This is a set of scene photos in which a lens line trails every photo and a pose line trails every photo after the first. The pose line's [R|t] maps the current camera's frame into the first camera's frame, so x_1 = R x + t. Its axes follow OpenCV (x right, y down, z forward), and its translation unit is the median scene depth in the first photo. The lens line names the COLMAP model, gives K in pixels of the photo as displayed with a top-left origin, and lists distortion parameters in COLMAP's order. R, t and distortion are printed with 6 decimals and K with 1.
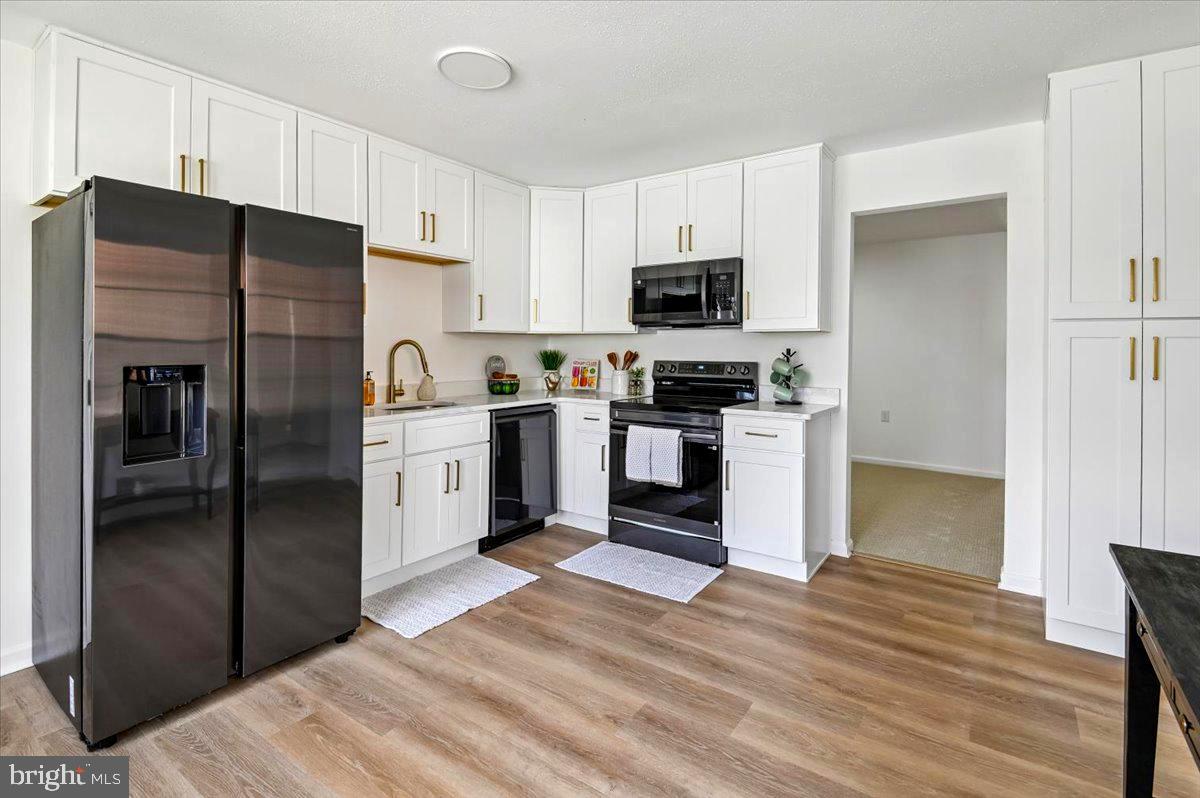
lens RADIAL K [[576.1, 0, 602.6], [0, 576.1, 349.2], [0, 0, 1]] dist [0.043859, -0.014210]
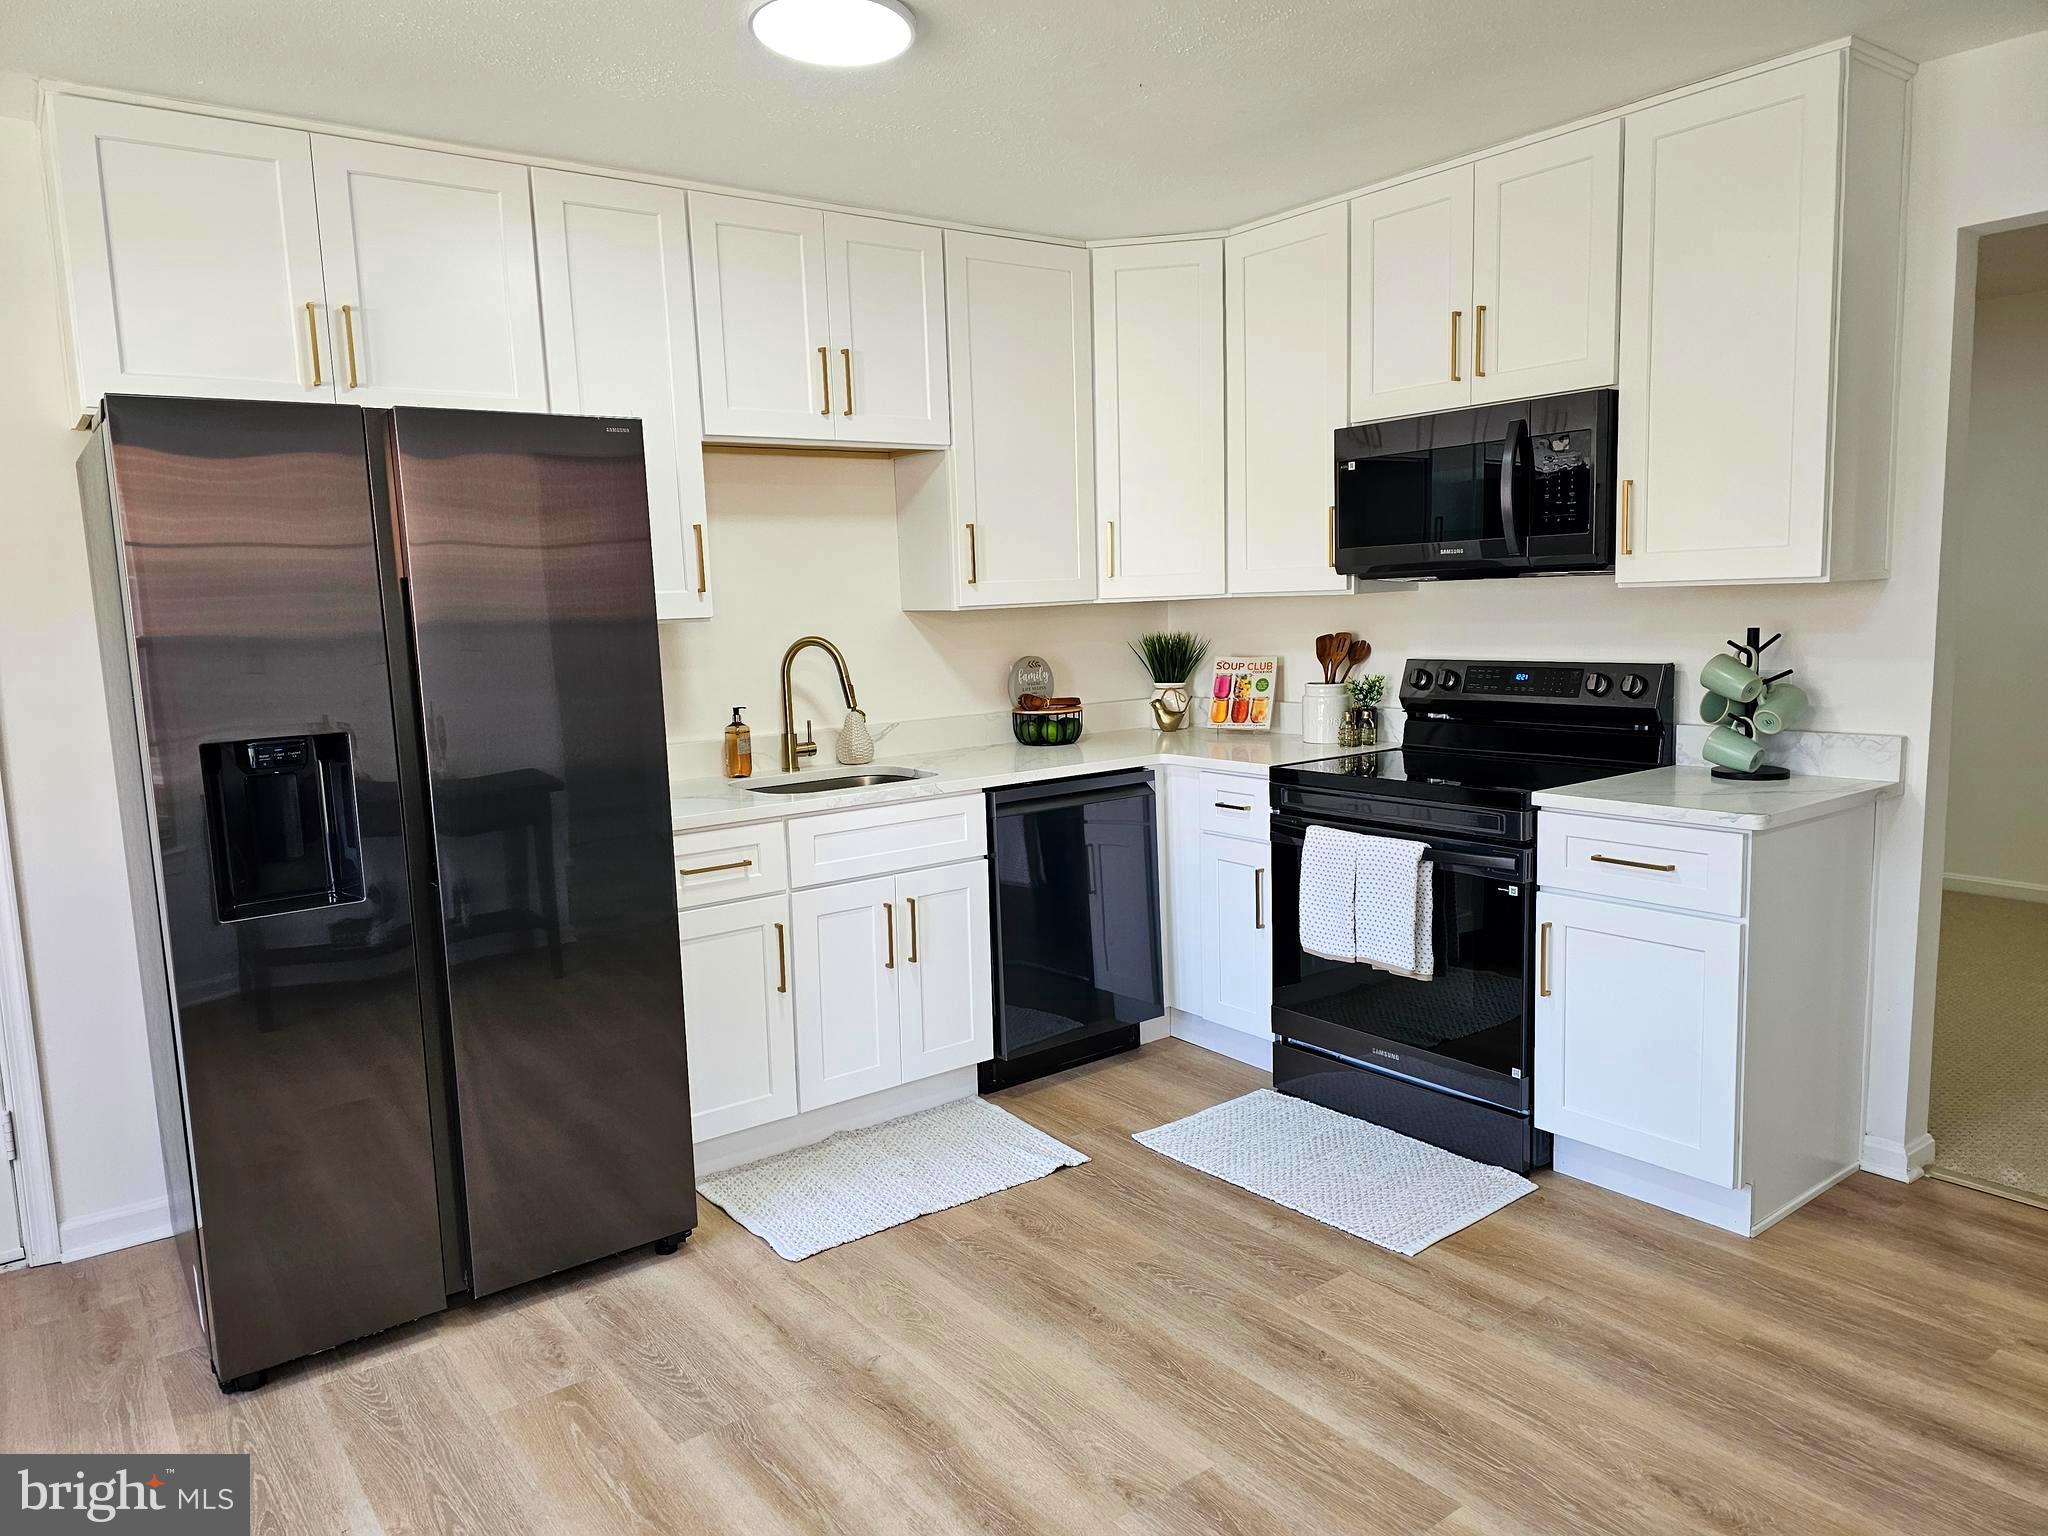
lens RADIAL K [[1381.1, 0, 1018.4], [0, 1381.1, 763.7], [0, 0, 1]] dist [0.069803, -0.055487]
pose [[0.950743, 0.003590, -0.309958, 0.163734], [0.036137, 0.991831, 0.122332, -0.044664], [0.307865, -0.127507, 0.942847, 0.000154]]
